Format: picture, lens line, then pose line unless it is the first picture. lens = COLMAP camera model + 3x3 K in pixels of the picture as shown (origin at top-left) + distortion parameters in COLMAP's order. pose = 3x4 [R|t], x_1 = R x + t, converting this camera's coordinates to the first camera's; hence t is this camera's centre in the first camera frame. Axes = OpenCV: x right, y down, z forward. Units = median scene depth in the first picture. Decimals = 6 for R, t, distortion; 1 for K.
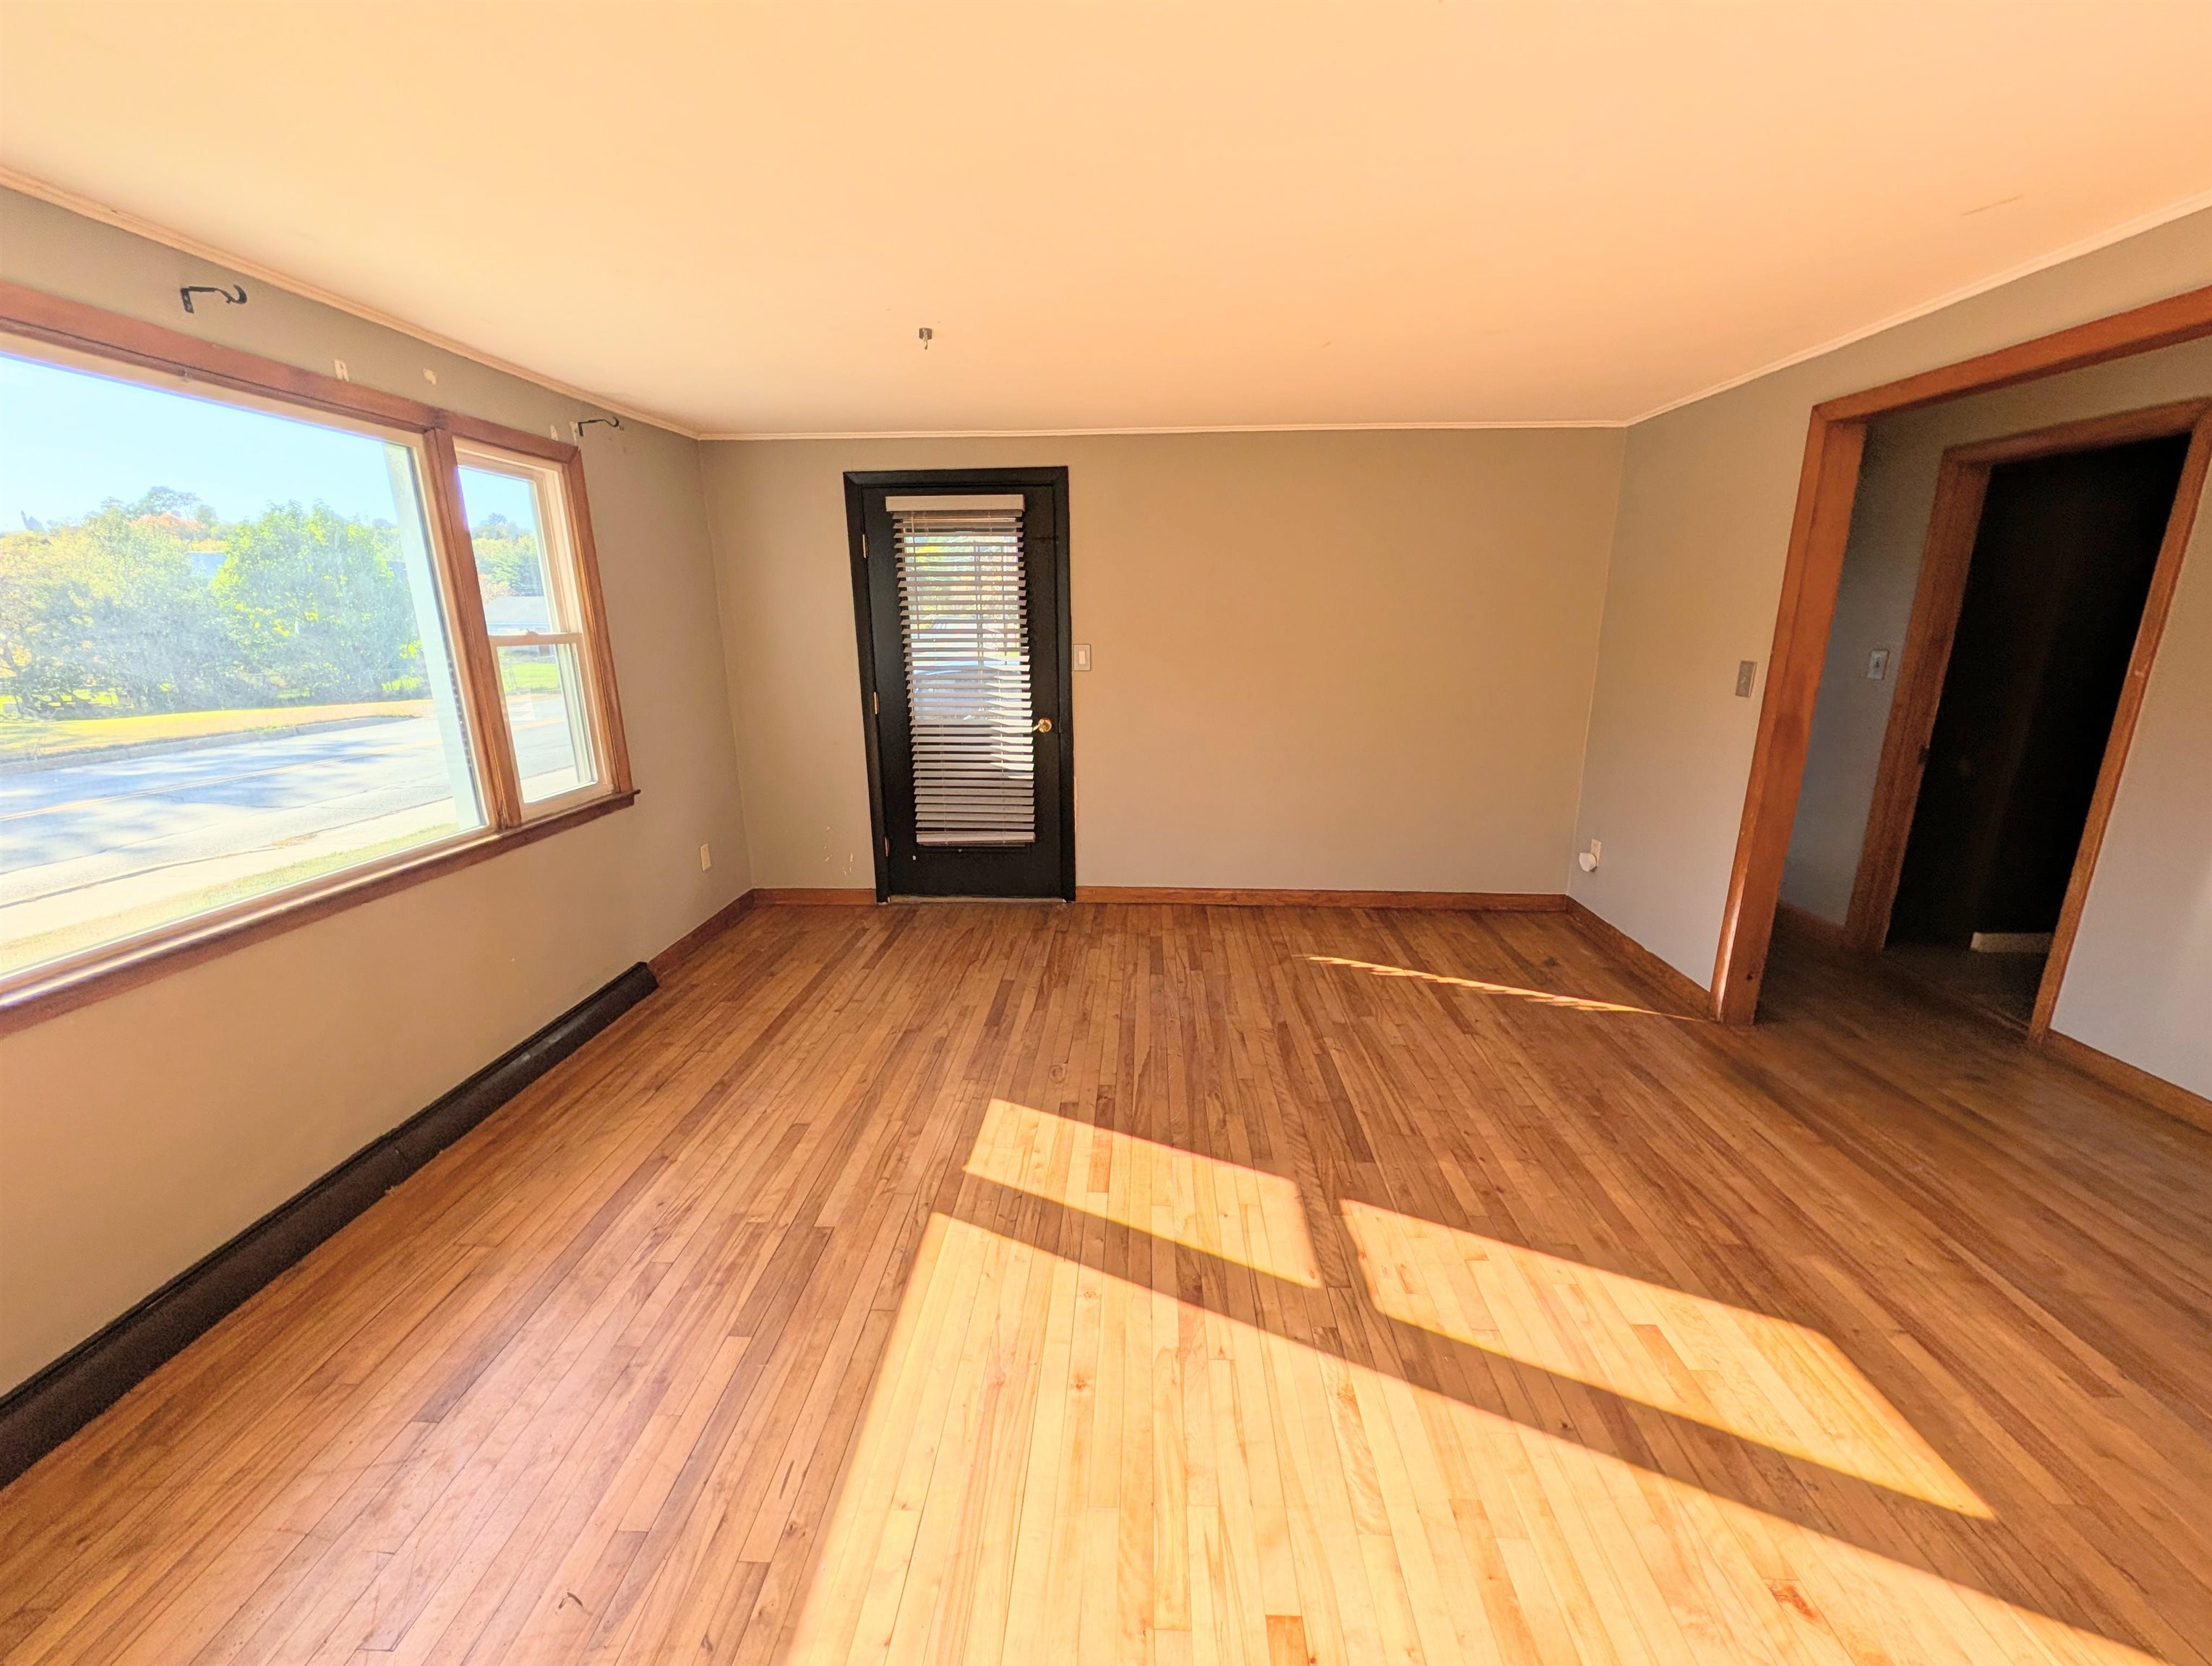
lens RADIAL K [[849.5, 0, 1107.6], [0, 849.5, 832.9], [0, 0, 1]] dist [0.002366, -0.000100]
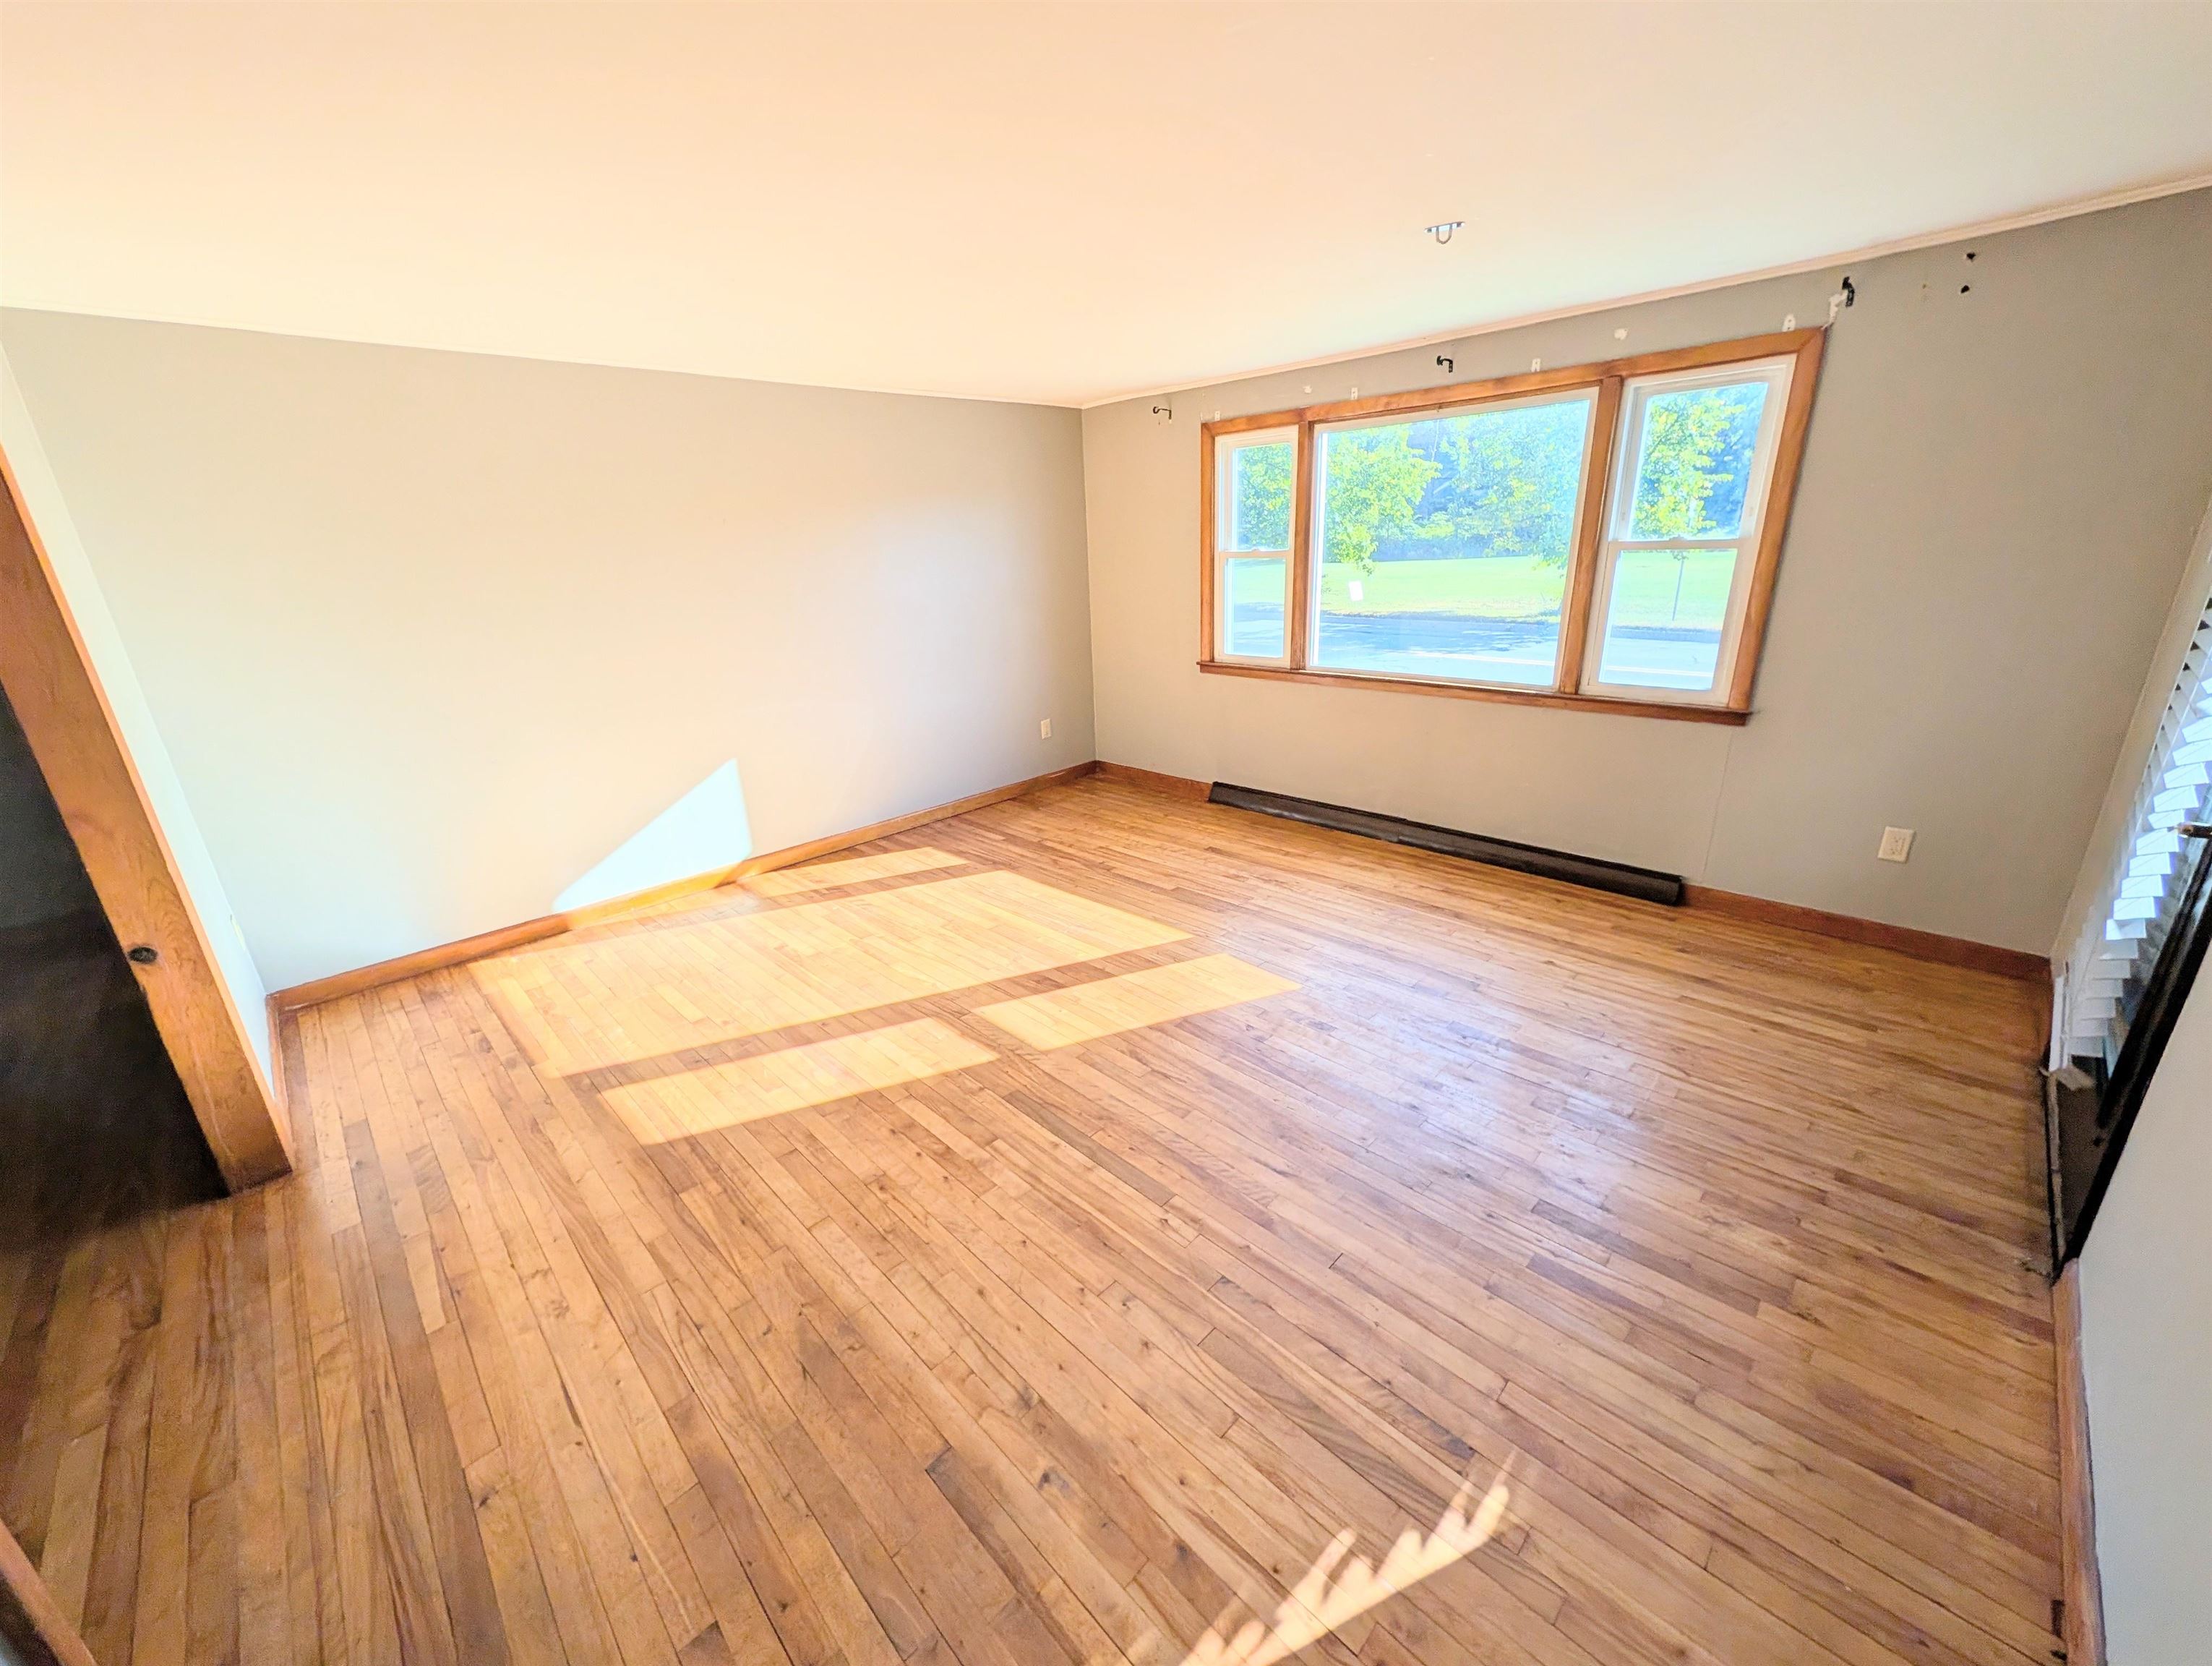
lens RADIAL K [[849.5, 0, 1108.0], [0, 849.5, 831.9], [0, 0, 1]] dist [0.002366, -0.000100]
pose [[-0.673498, 0.270600, -0.687878, 0.594565], [-0.142203, 0.865771, 0.479811, -0.285375], [0.725382, 0.420970, -0.544615, 1.061402]]
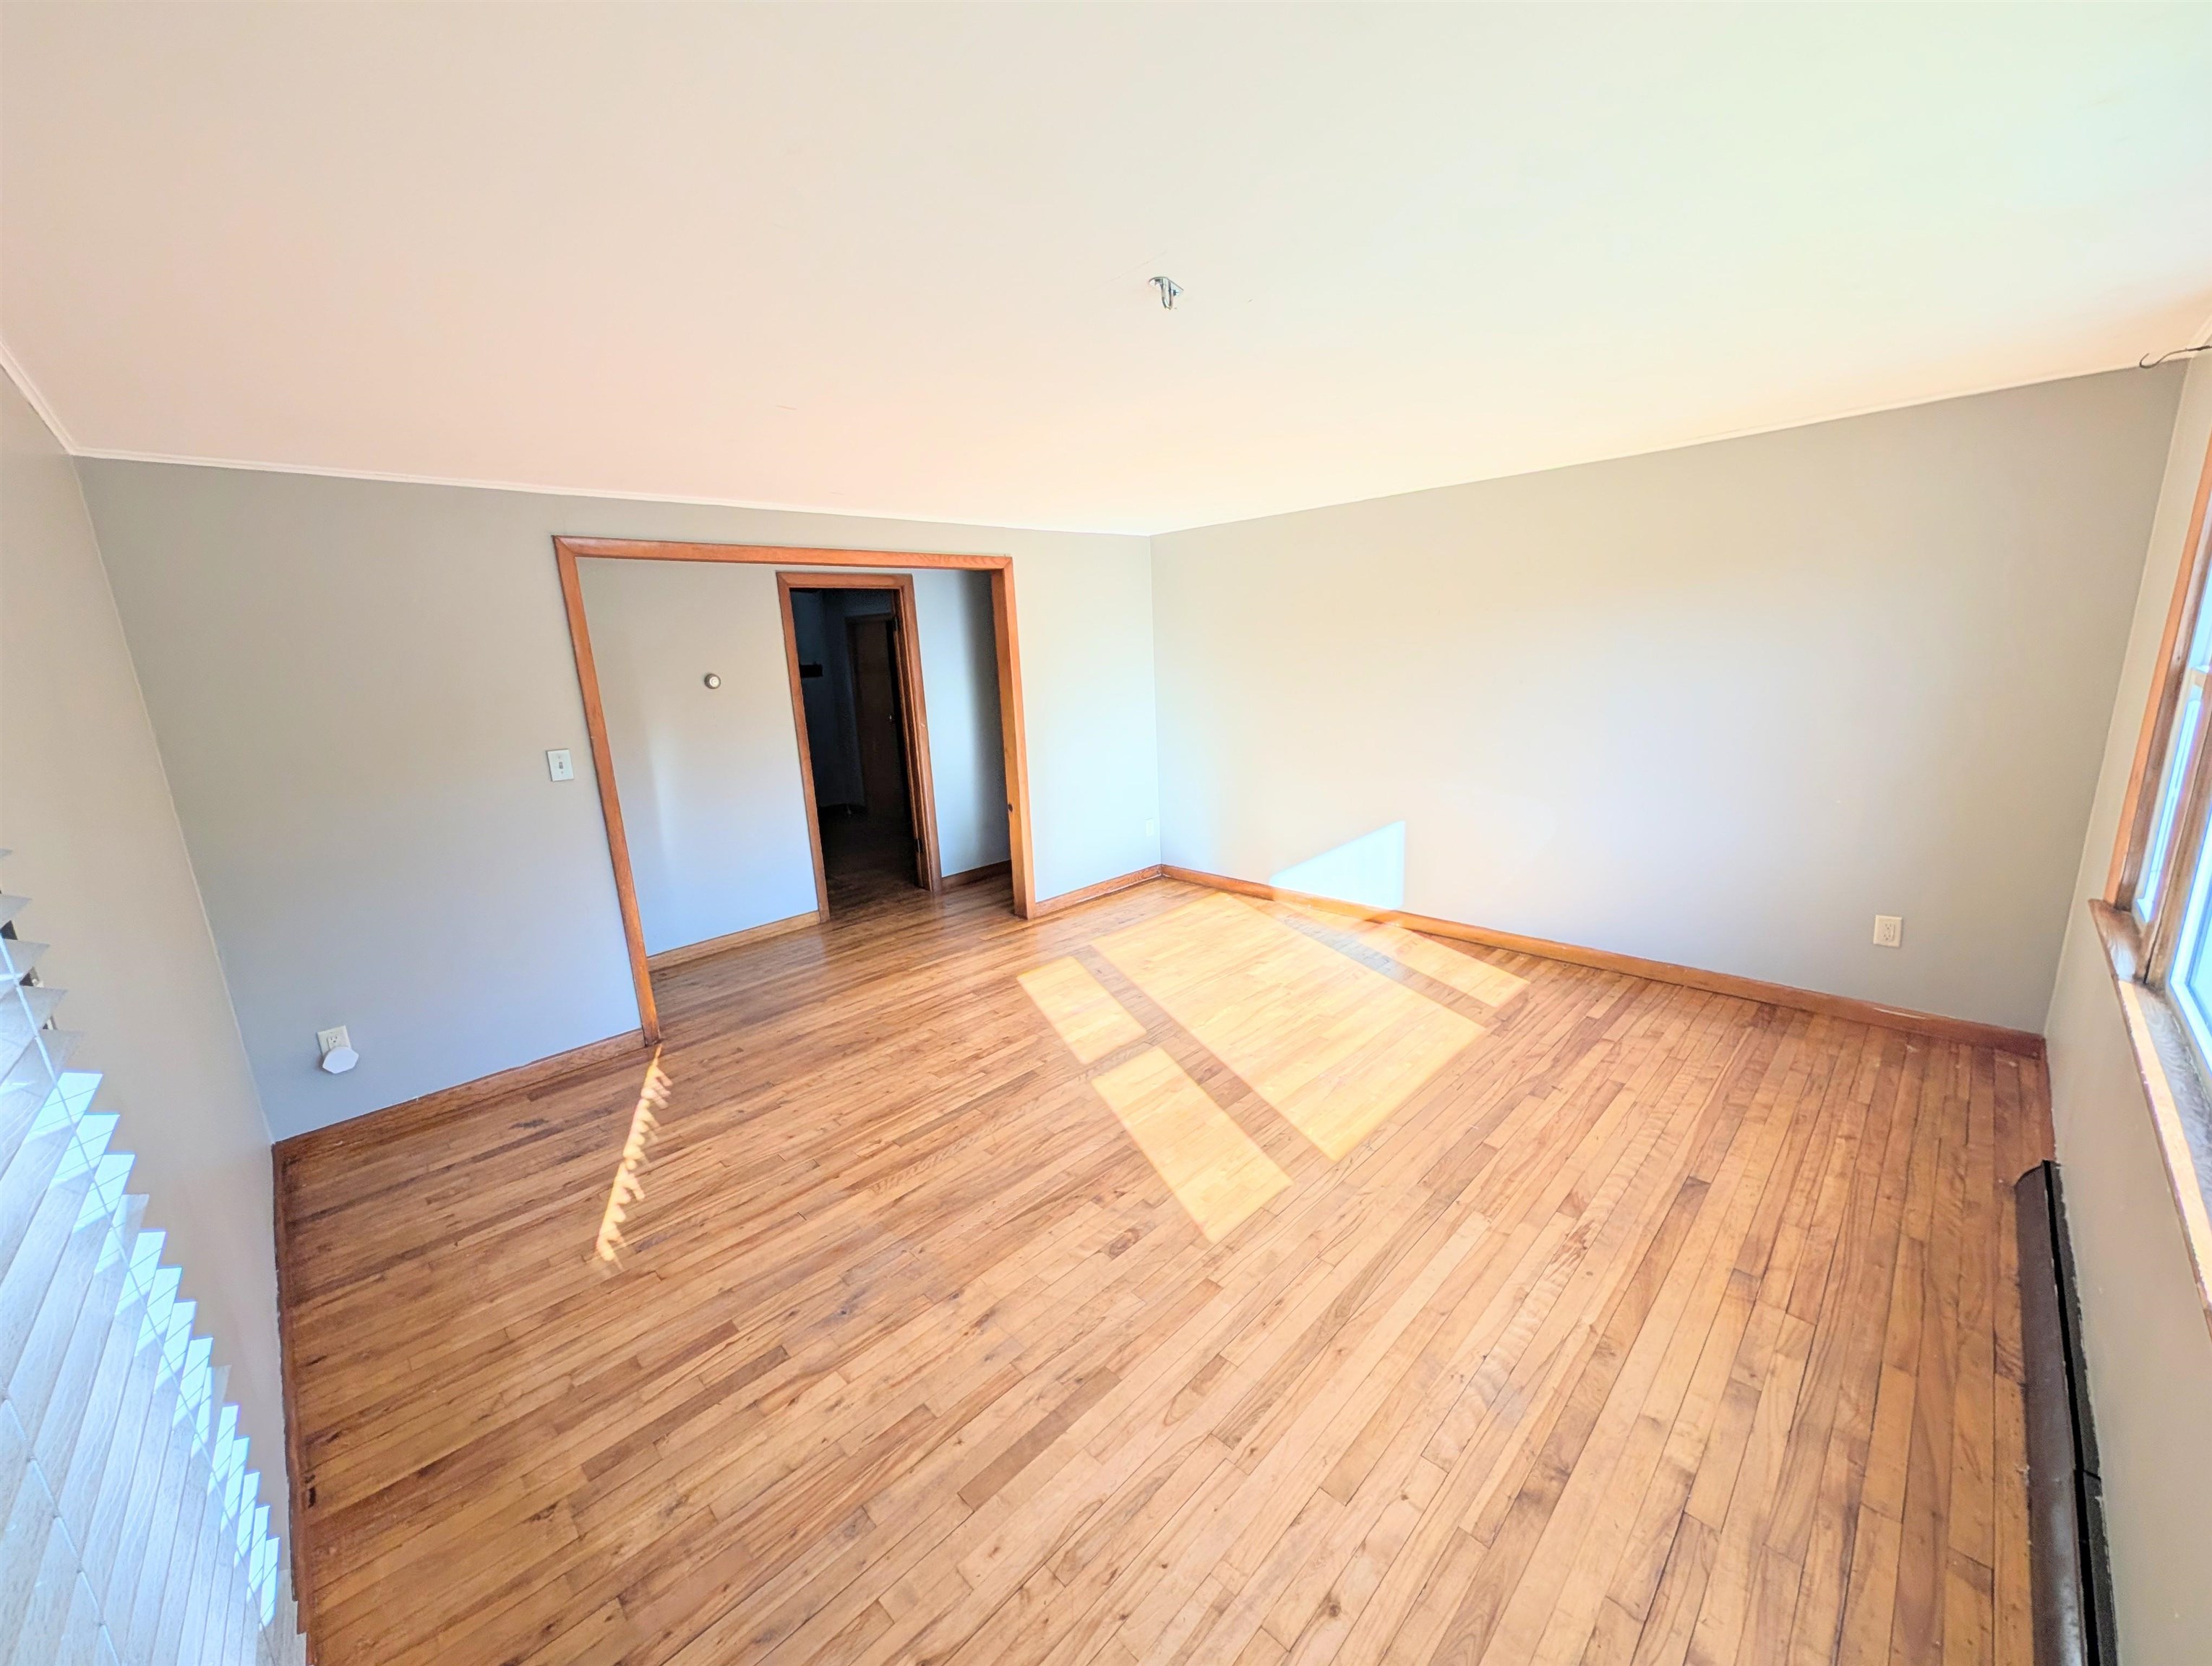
lens RADIAL K [[849.5, 0, 1113.3], [0, 849.5, 839.4], [0, 0, 1]] dist [0.002366, -0.000100]
pose [[-0.737175, -0.112149, 0.666330, -0.469075], [0.220793, 0.892019, 0.394402, -0.329885], [-0.638611, 0.437864, -0.632812, 1.137949]]
